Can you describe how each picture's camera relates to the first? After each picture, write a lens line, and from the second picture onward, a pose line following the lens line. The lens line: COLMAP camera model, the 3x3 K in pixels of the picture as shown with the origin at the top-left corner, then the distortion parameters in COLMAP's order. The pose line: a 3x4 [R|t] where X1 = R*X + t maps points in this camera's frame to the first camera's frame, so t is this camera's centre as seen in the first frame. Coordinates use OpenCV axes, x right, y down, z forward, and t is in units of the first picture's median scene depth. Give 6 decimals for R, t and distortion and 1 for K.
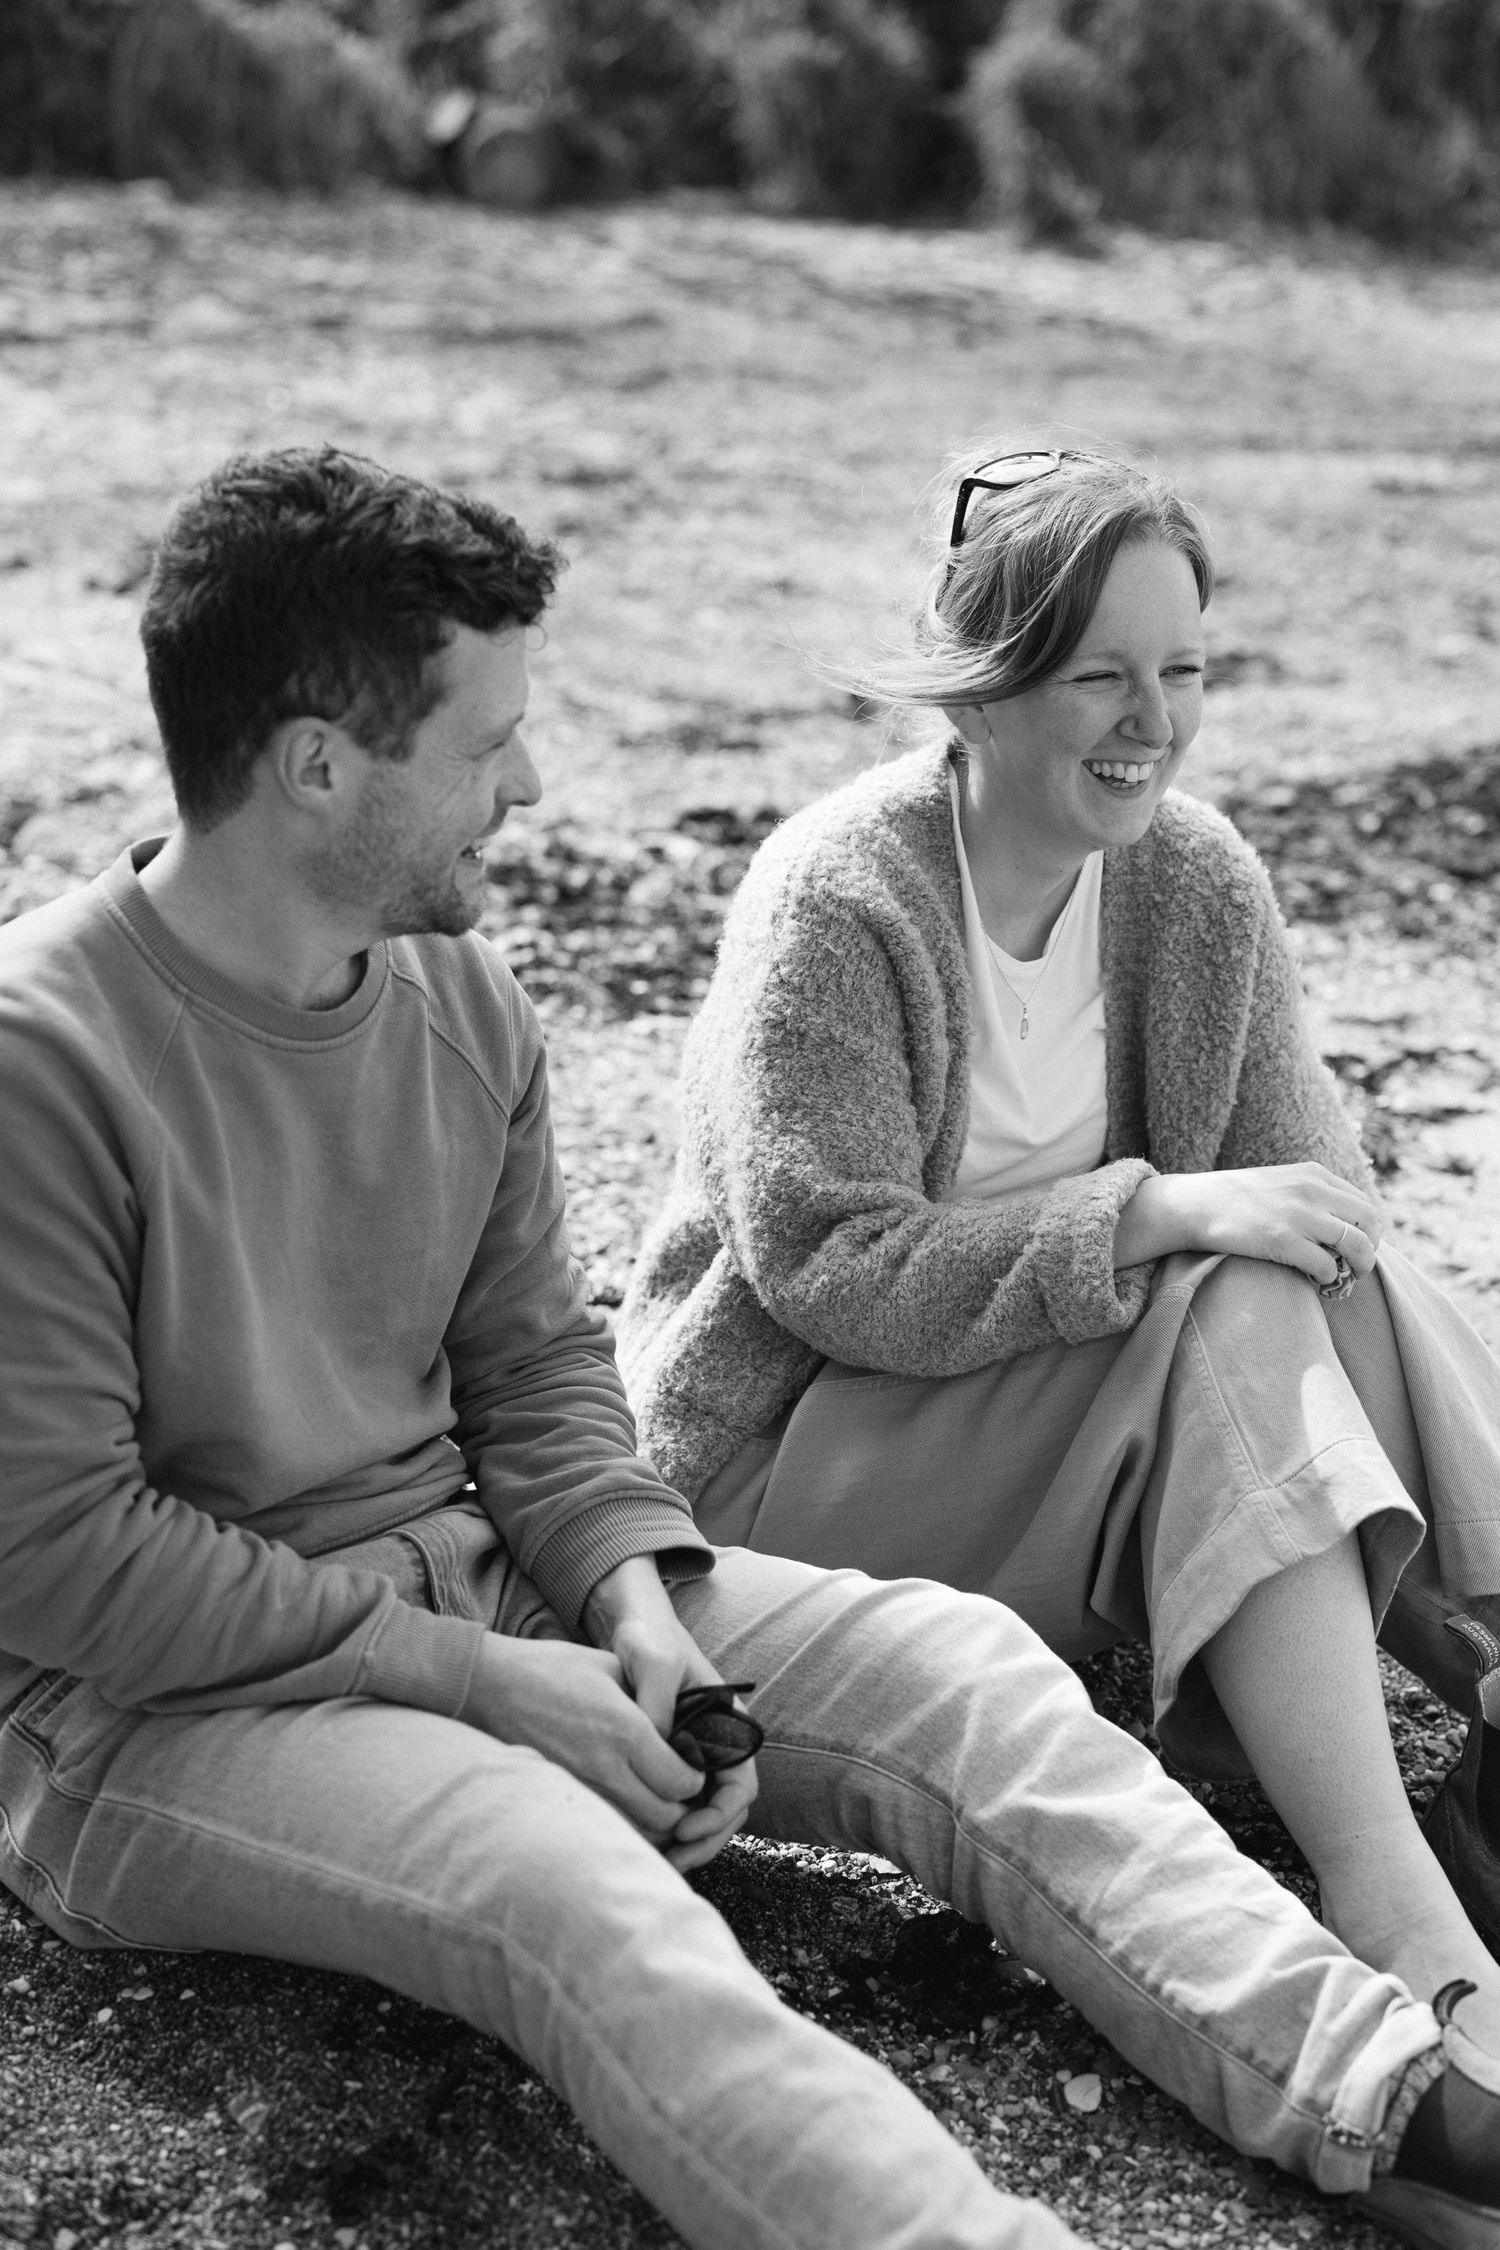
lens RADIAL K [[3268.9, 0, 750.0], [0, 3268.9, 1125.0], [0, 0, 1]] dist [0.029679, -0.056329]
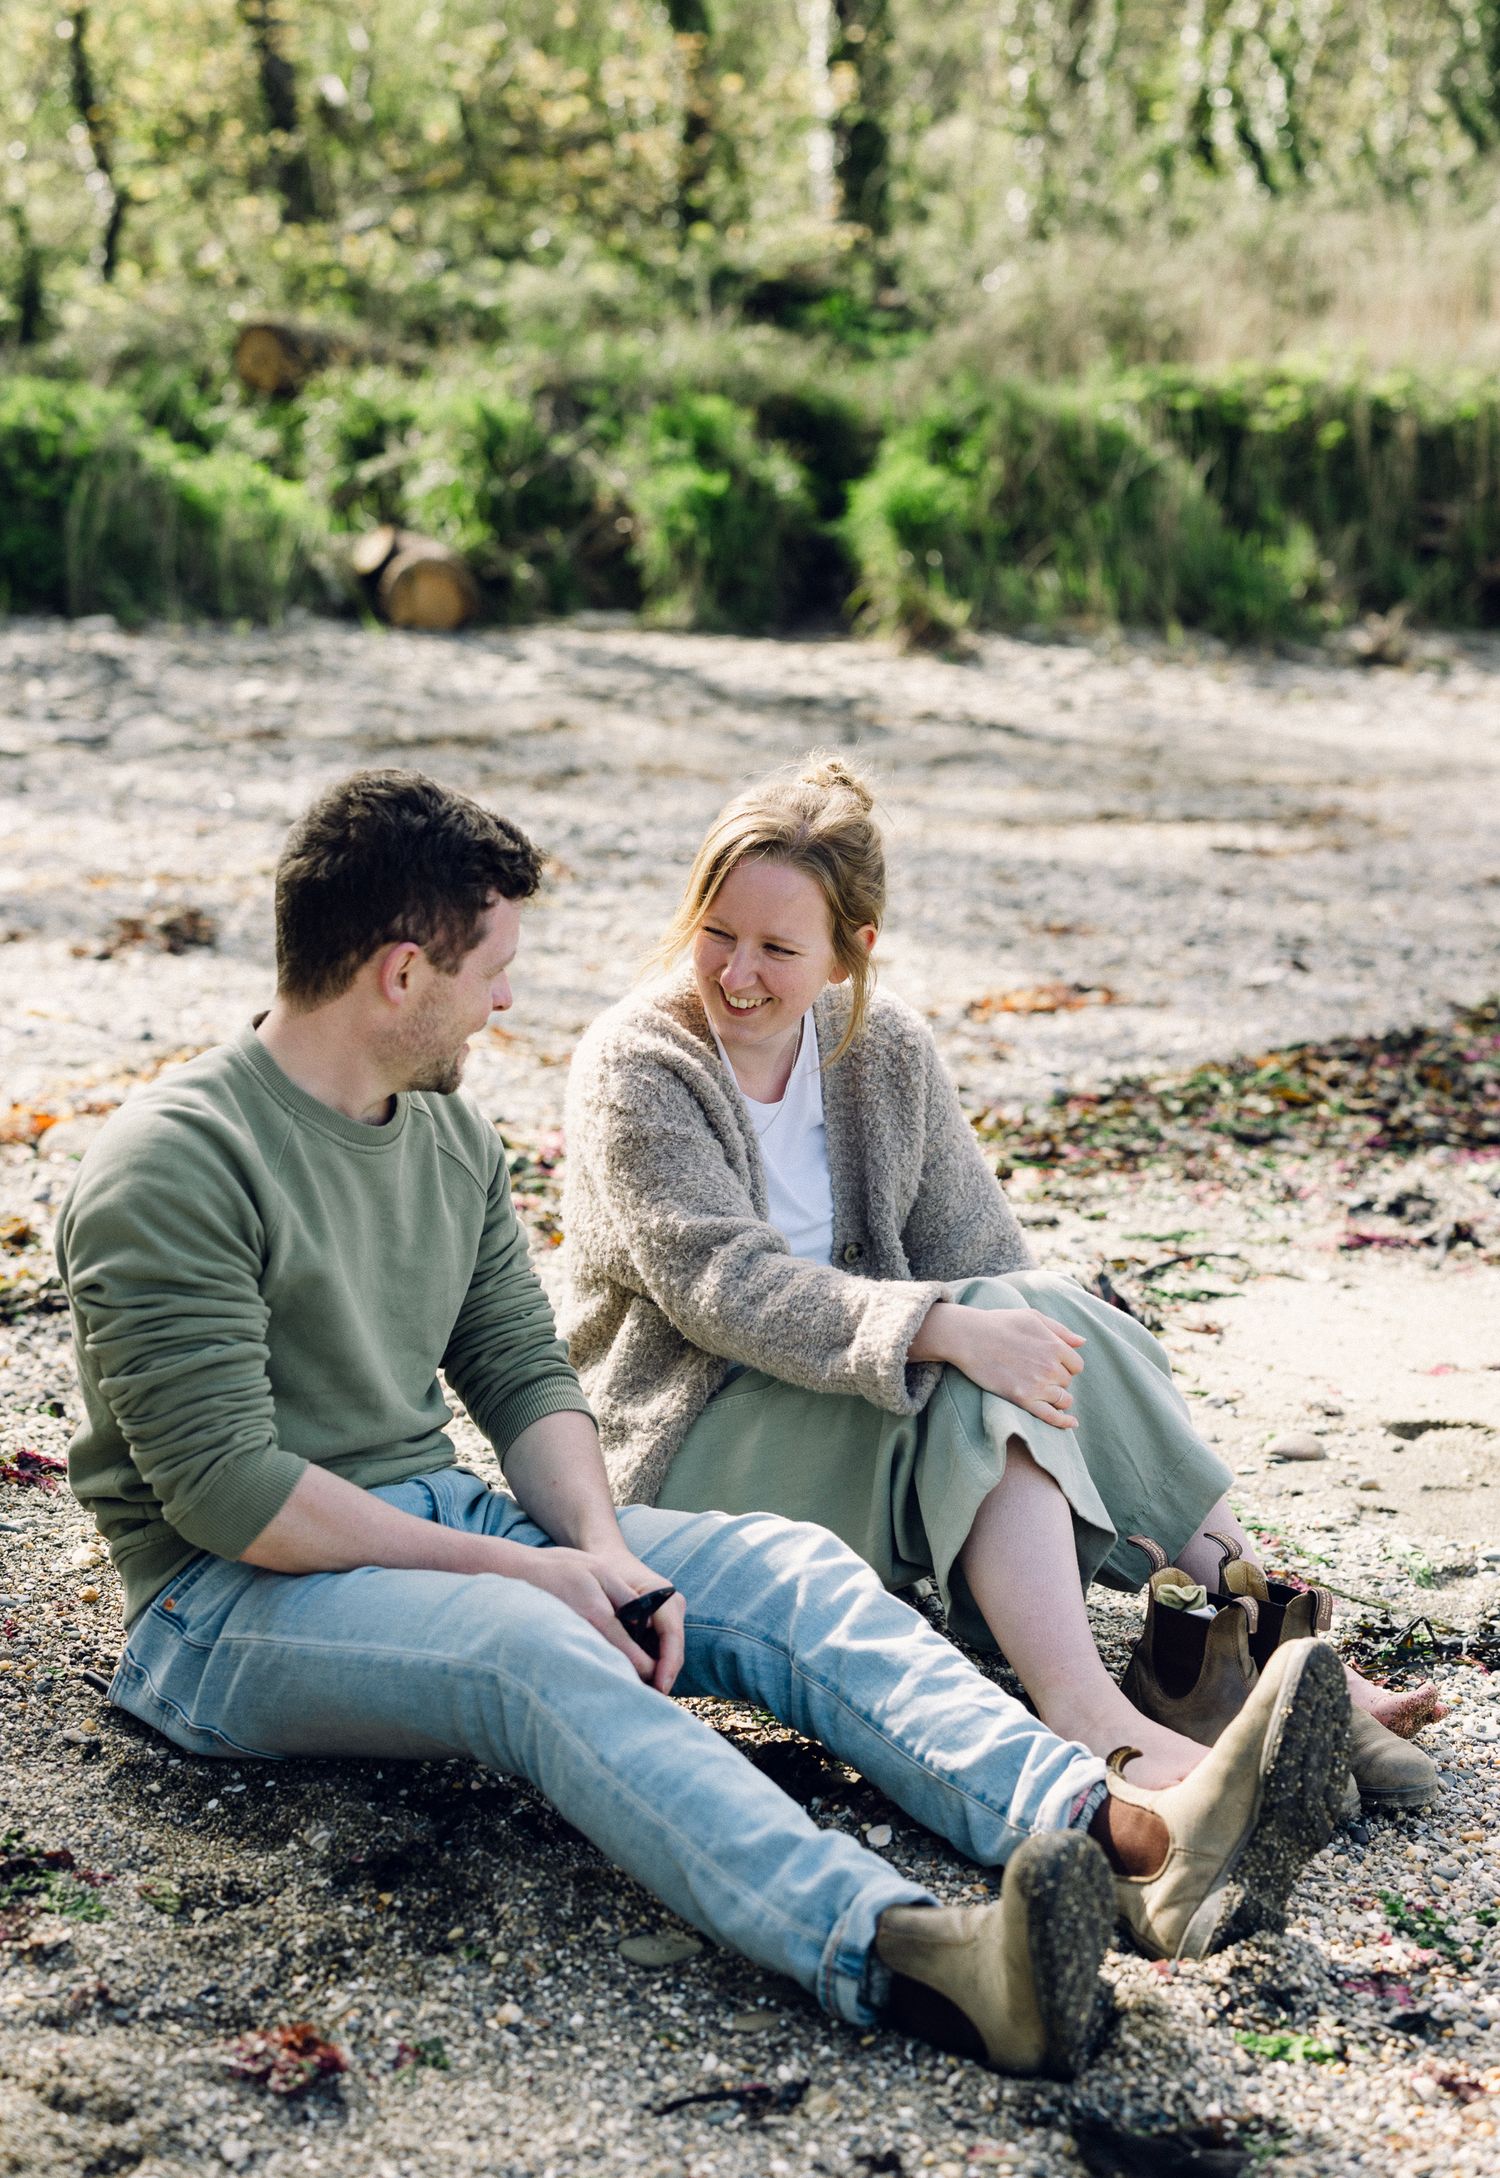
lens RADIAL K [[3278.0, 0, 750.0], [0, 3278.0, 1089.0], [0, 0, 1]] dist [0.016018, 0.071822]
pose [[0.999307, -0.028000, 0.024531, 0.006389], [0.031015, 0.990673, -0.132687, 0.059653], [-0.020587, 0.133356, 0.990854, -0.193150]]
